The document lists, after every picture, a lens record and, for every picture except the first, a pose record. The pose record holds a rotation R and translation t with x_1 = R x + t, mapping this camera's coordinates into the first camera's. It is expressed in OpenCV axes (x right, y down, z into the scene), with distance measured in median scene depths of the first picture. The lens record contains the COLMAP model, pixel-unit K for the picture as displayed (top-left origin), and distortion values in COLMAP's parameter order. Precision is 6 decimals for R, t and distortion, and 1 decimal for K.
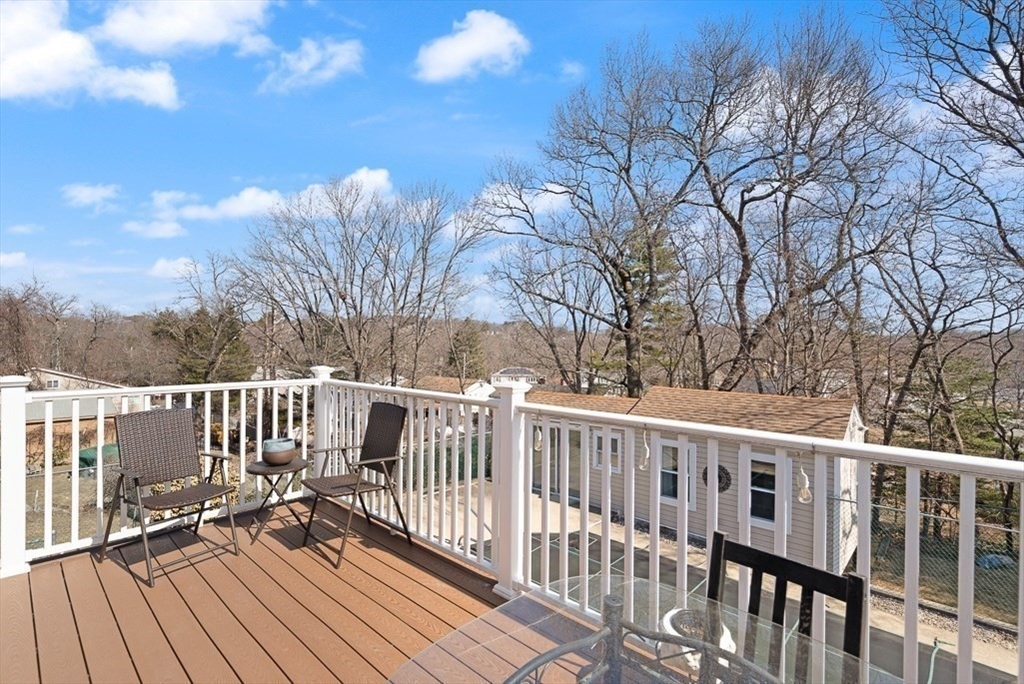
lens RADIAL K [[465.2, 0, 515.9], [0, 465.2, 341.0], [0, 0, 1]] dist [0.001946, 0.000105]
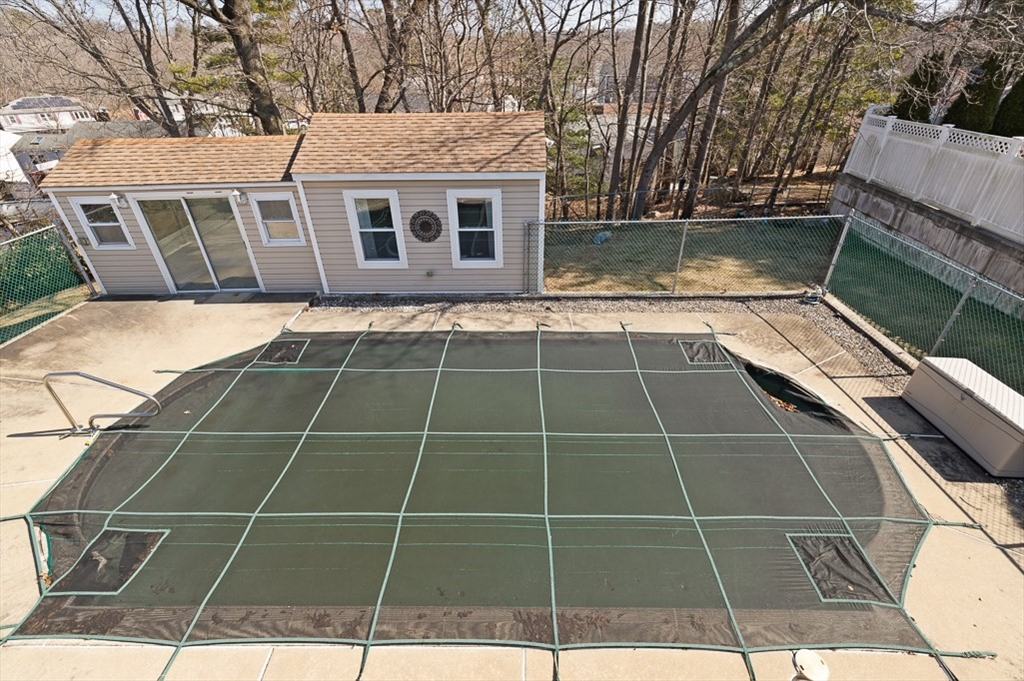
lens RADIAL K [[465.2, 0, 515.9], [0, 465.2, 339.5], [0, 0, 1]] dist [0.001946, 0.000105]
pose [[0.738167, -0.369611, 0.564356, -0.003275], [0.010375, 0.842677, 0.538320, 0.005234], [-0.674538, -0.391515, 0.625871, 0.135268]]
